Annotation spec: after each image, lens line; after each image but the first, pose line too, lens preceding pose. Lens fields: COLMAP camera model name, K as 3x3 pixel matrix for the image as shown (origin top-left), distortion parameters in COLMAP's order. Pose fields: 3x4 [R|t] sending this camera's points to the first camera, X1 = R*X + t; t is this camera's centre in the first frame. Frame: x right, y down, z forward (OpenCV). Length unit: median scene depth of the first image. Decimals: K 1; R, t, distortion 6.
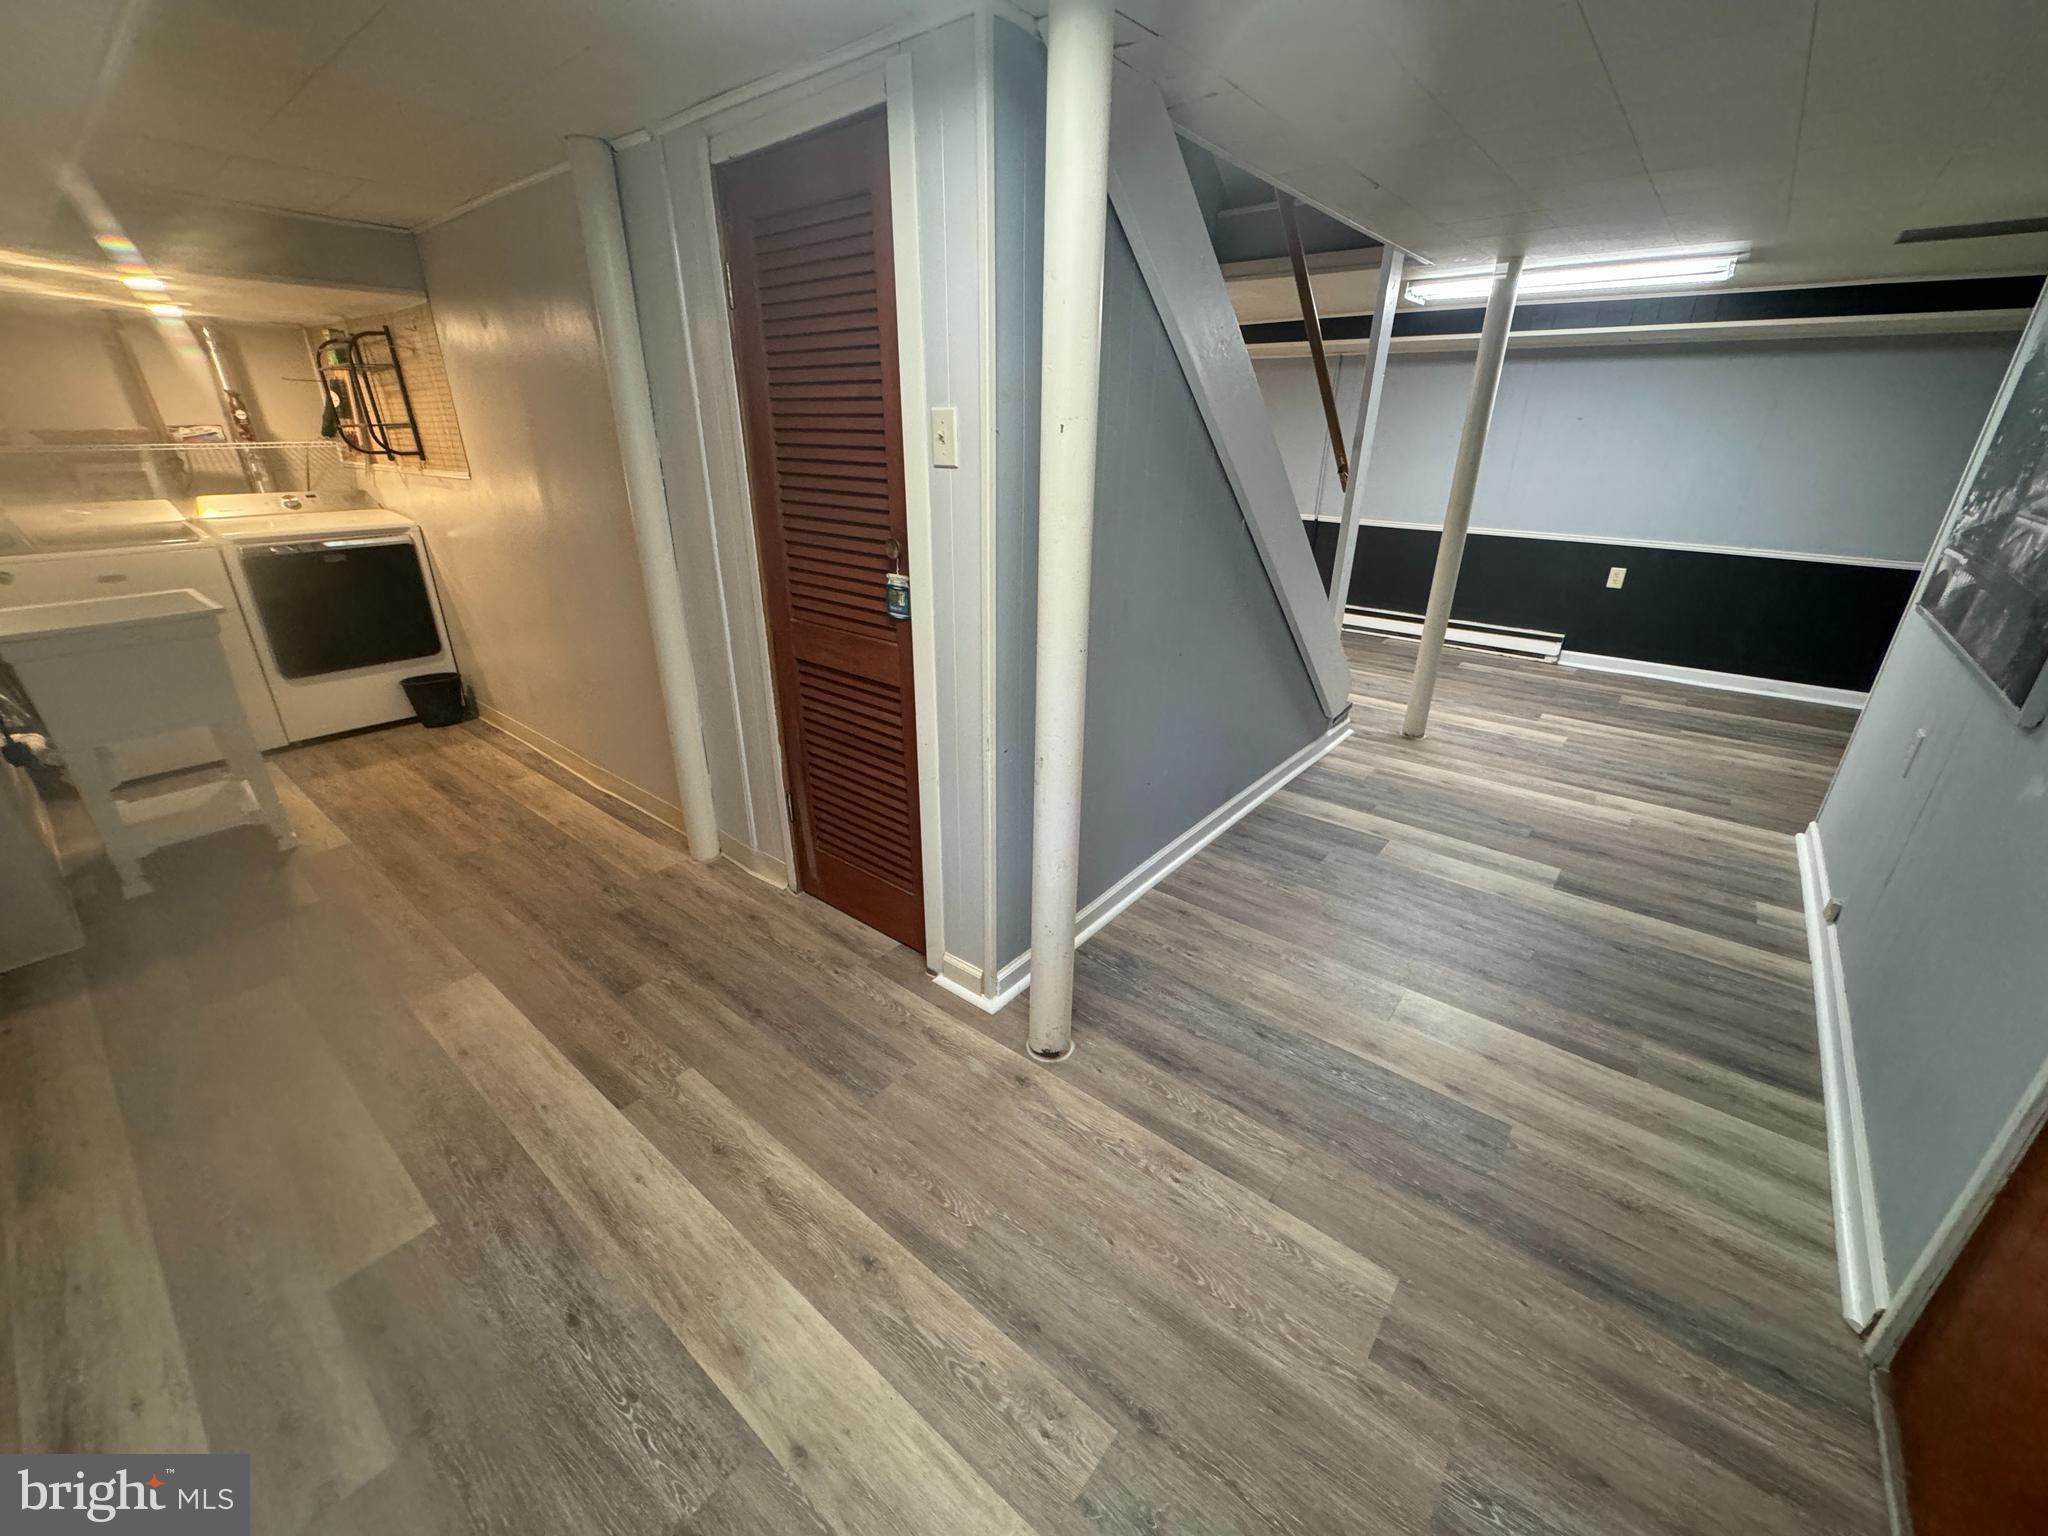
lens RADIAL K [[818.4, 0, 1023.0], [0, 818.4, 764.3], [0, 0, 1]] dist [-0.001508, 0.000276]
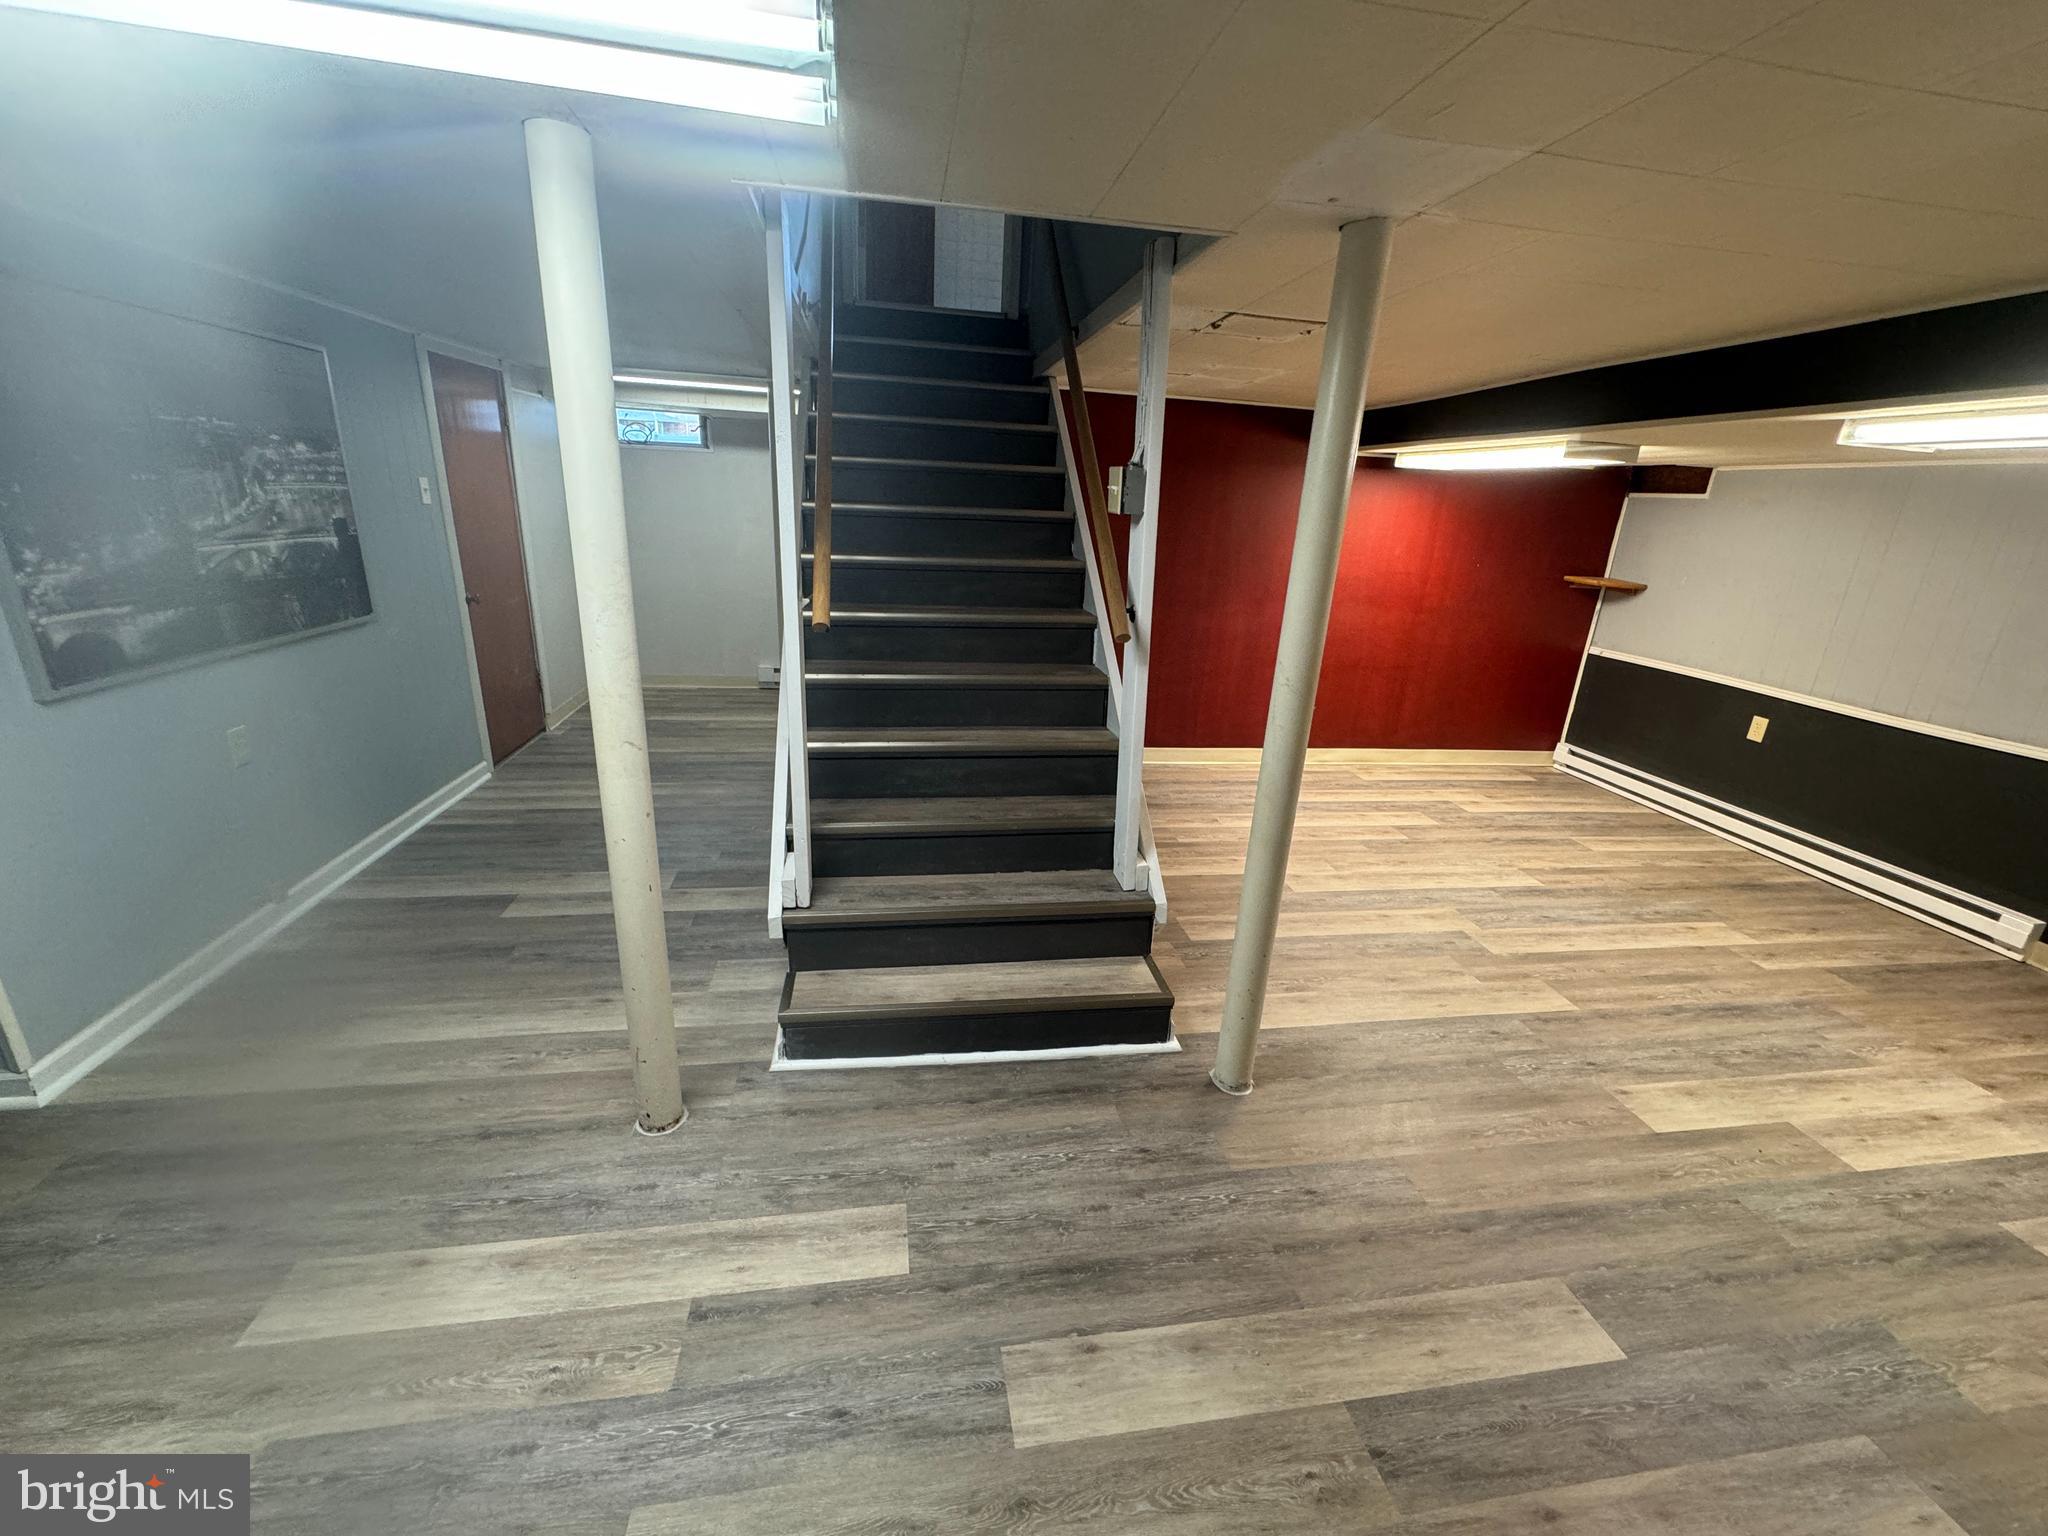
lens RADIAL K [[818.4, 0, 1023.0], [0, 818.4, 764.3], [0, 0, 1]] dist [-0.001508, 0.000276]
pose [[-0.660006, 0.186751, -0.727679, 0.447777], [-0.346294, 0.783943, 0.515281, -0.367472], [0.666688, 0.592079, -0.452736, 0.853472]]
